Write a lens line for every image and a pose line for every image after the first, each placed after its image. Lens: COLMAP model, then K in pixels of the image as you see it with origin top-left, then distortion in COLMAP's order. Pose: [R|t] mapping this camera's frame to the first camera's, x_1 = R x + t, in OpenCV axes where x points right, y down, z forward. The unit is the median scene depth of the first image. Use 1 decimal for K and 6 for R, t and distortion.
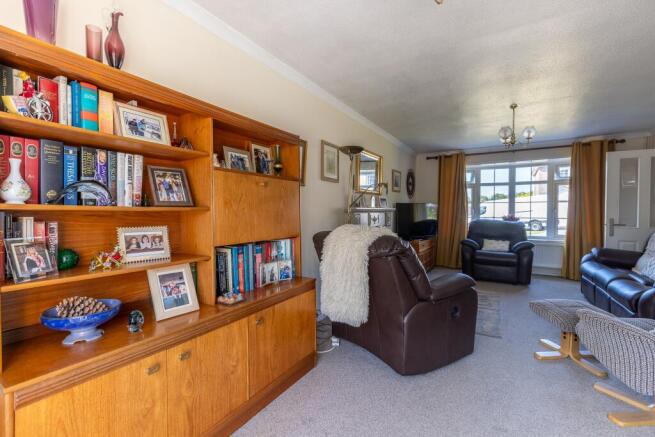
lens RADIAL K [[298.6, 0, 325.0], [0, 298.6, 217.2], [0, 0, 1]] dist [-0.001075, -0.000969]
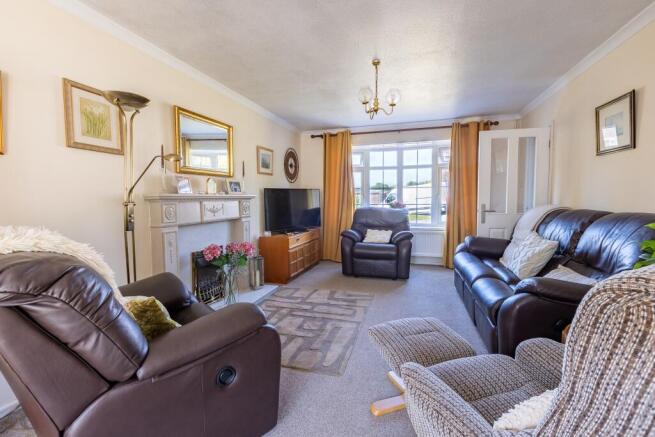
lens RADIAL K [[299.9, 0, 330.7], [0, 299.9, 217.5], [0, 0, 1]] dist [0.000538, -0.000066]
pose [[0.966302, -0.025408, 0.256155, 0.213277], [0.014313, 0.998881, 0.045084, -0.003130], [-0.257014, -0.039898, 0.965584, 0.178900]]
